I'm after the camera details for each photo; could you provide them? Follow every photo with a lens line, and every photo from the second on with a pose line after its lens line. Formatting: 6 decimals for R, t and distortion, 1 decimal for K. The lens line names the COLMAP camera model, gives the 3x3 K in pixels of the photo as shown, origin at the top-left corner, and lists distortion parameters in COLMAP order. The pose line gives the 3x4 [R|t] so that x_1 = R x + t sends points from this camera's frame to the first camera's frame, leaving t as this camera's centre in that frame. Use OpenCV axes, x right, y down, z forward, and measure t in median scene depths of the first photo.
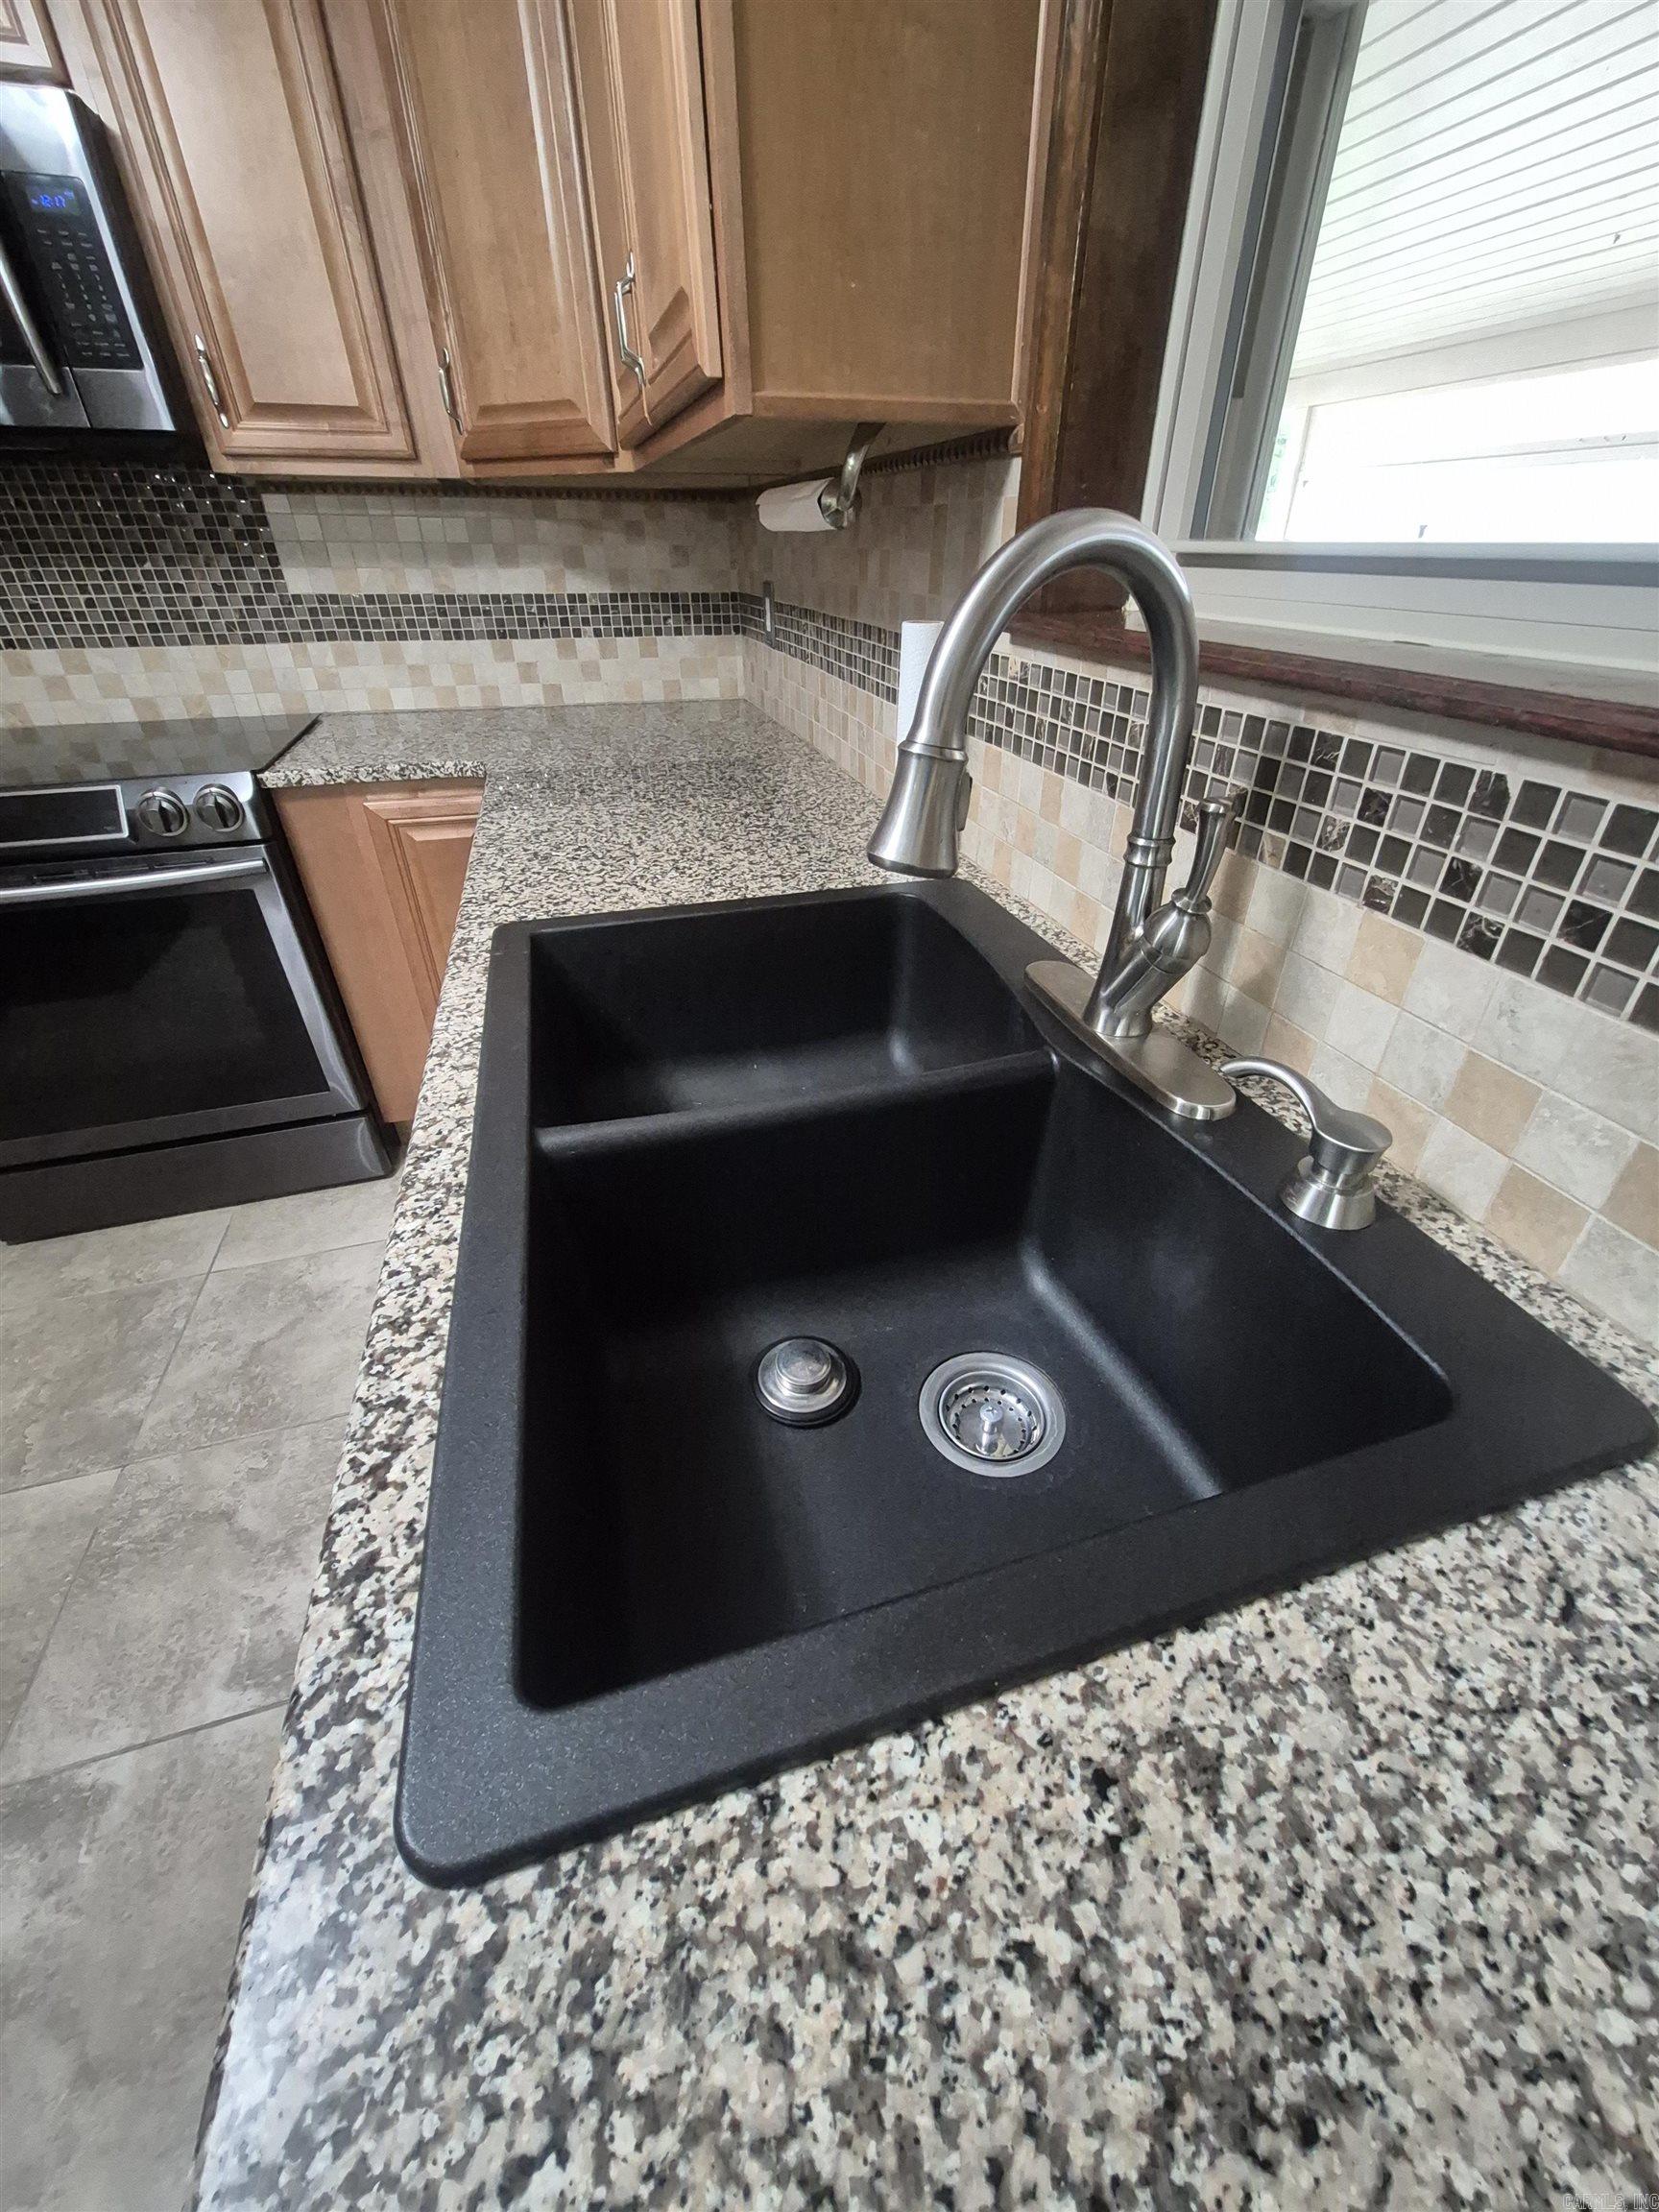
lens RADIAL K [[876.3, 0, 844.1], [0, 876.3, 1091.4], [0, 0, 1]] dist [0.001621, -0.000365]
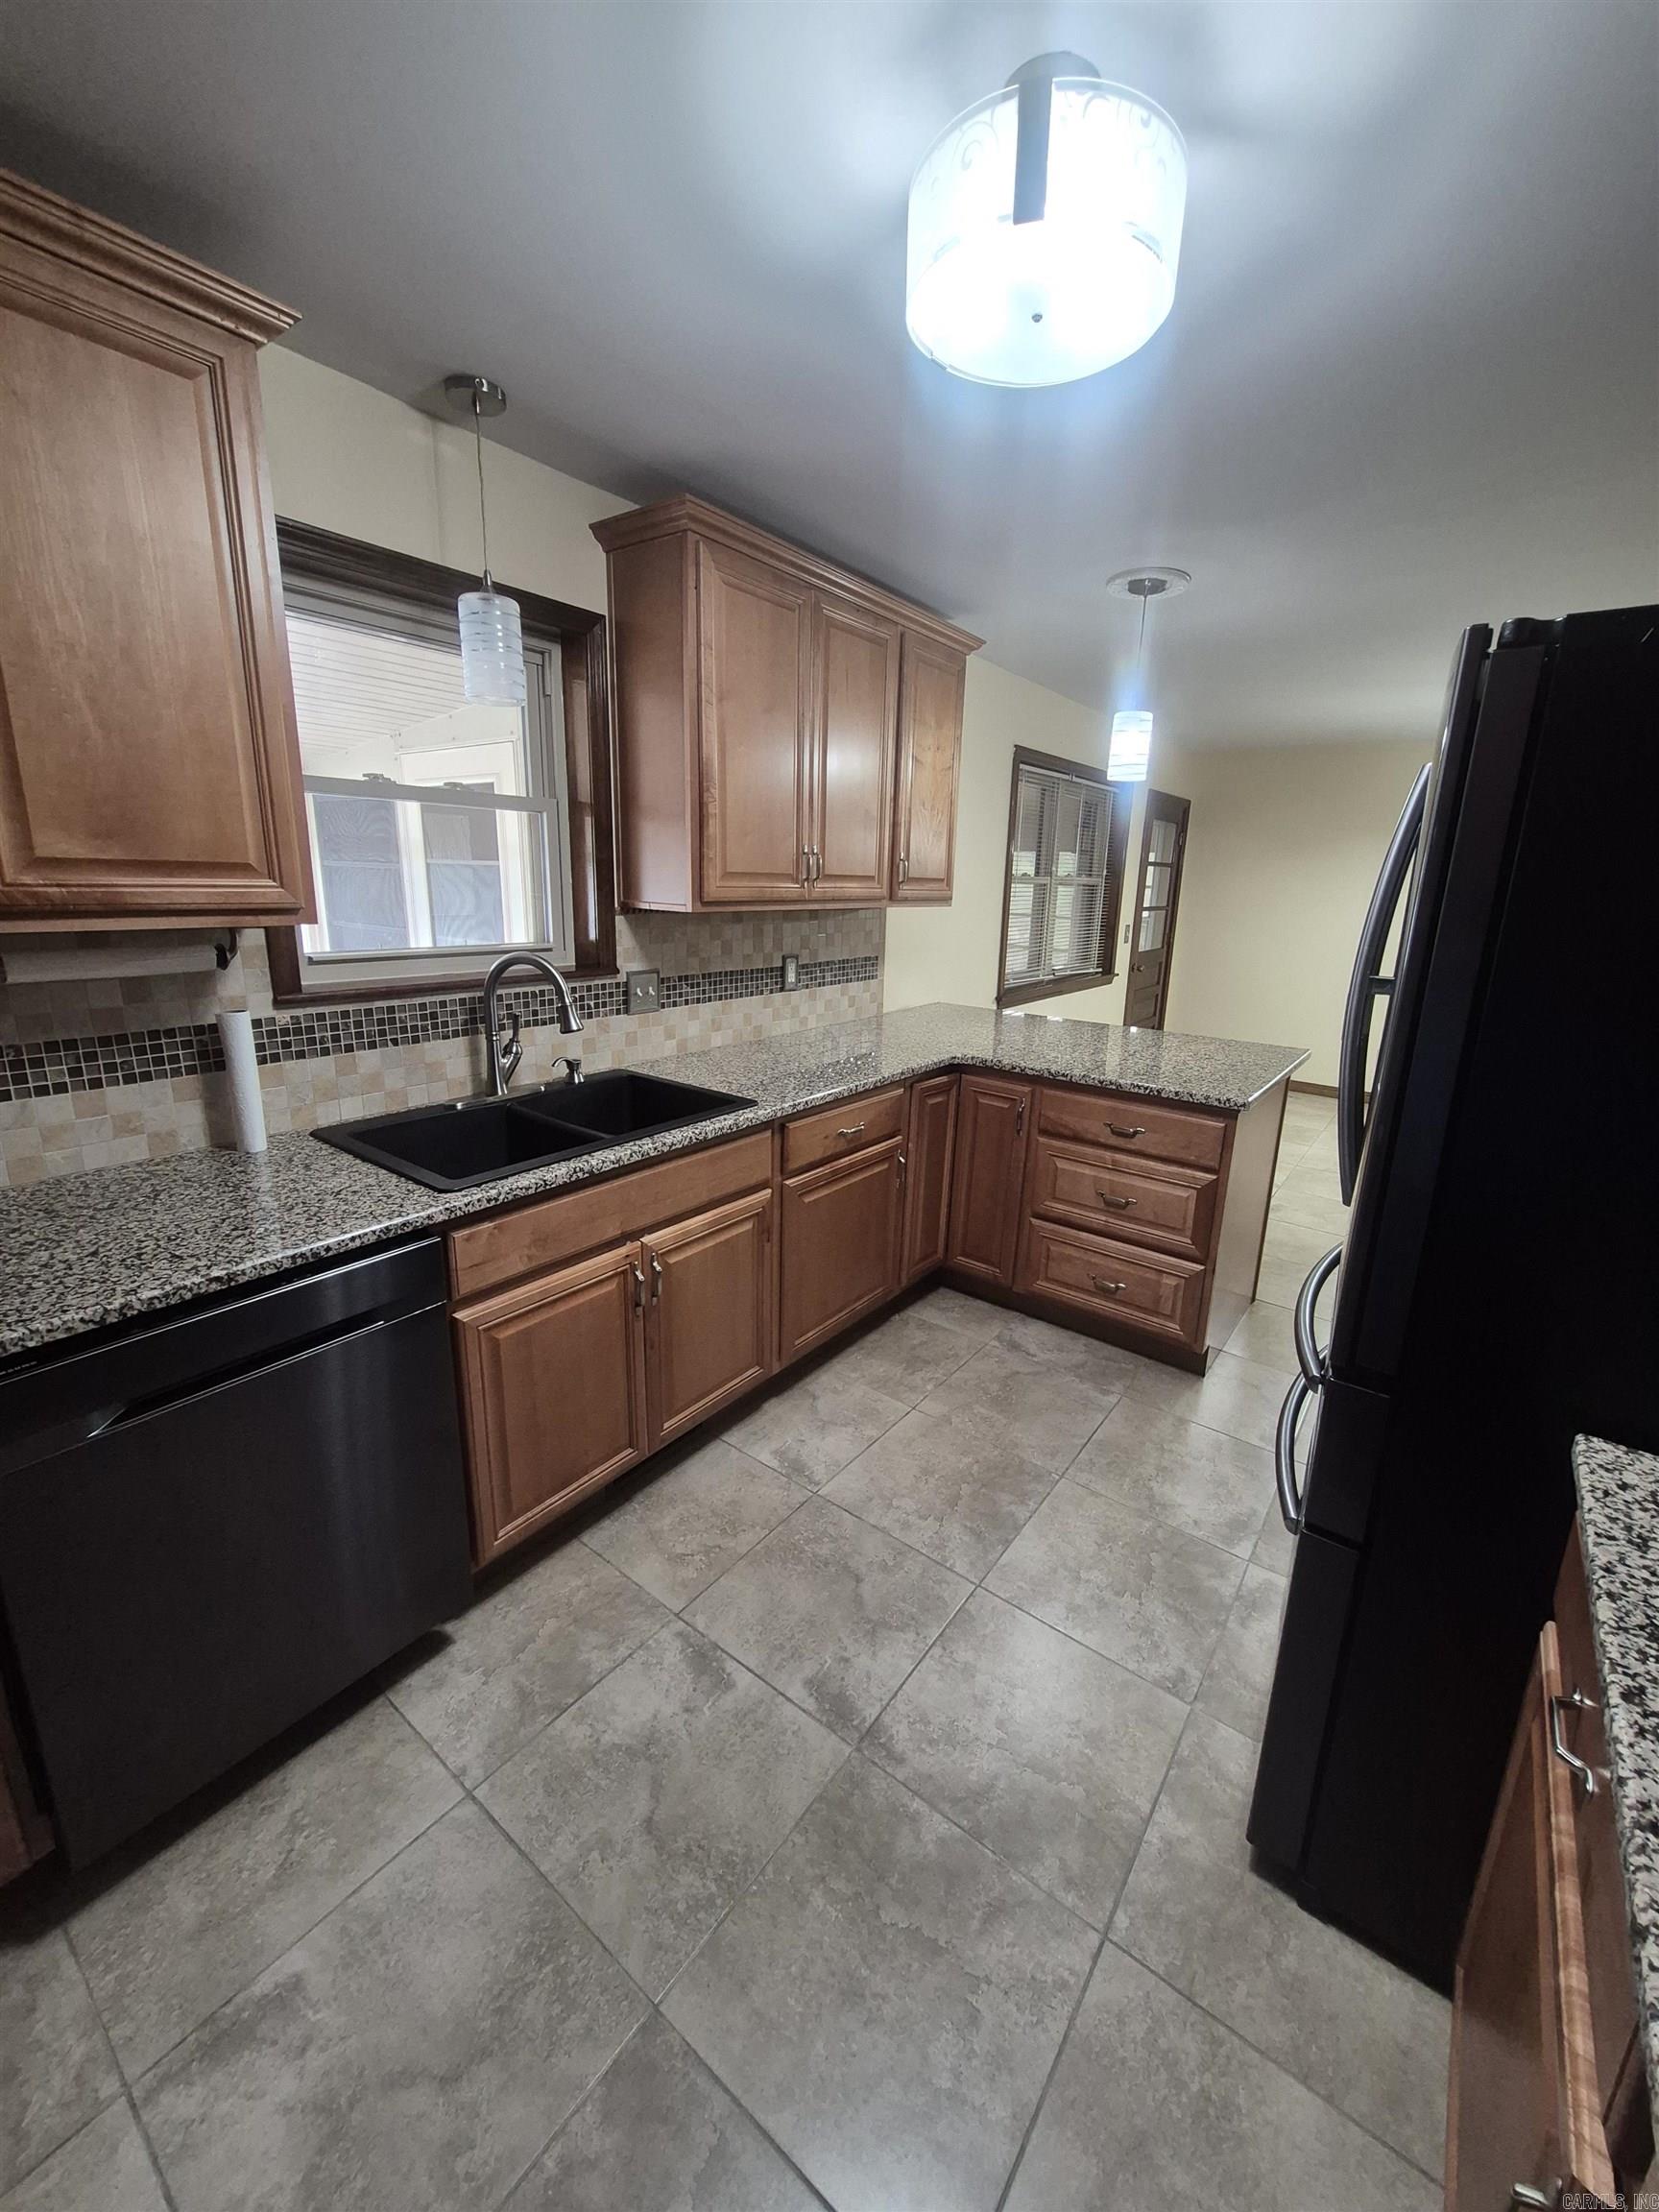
lens RADIAL K [[876.3, 0, 827.5], [0, 876.3, 1098.8], [0, 0, 1]] dist [0.001621, -0.000365]
pose [[-0.585529, -0.219542, 0.780357, -2.236317], [0.404782, 0.754854, 0.516089, -0.954651], [-0.702358, 0.618059, -0.353122, 1.055957]]
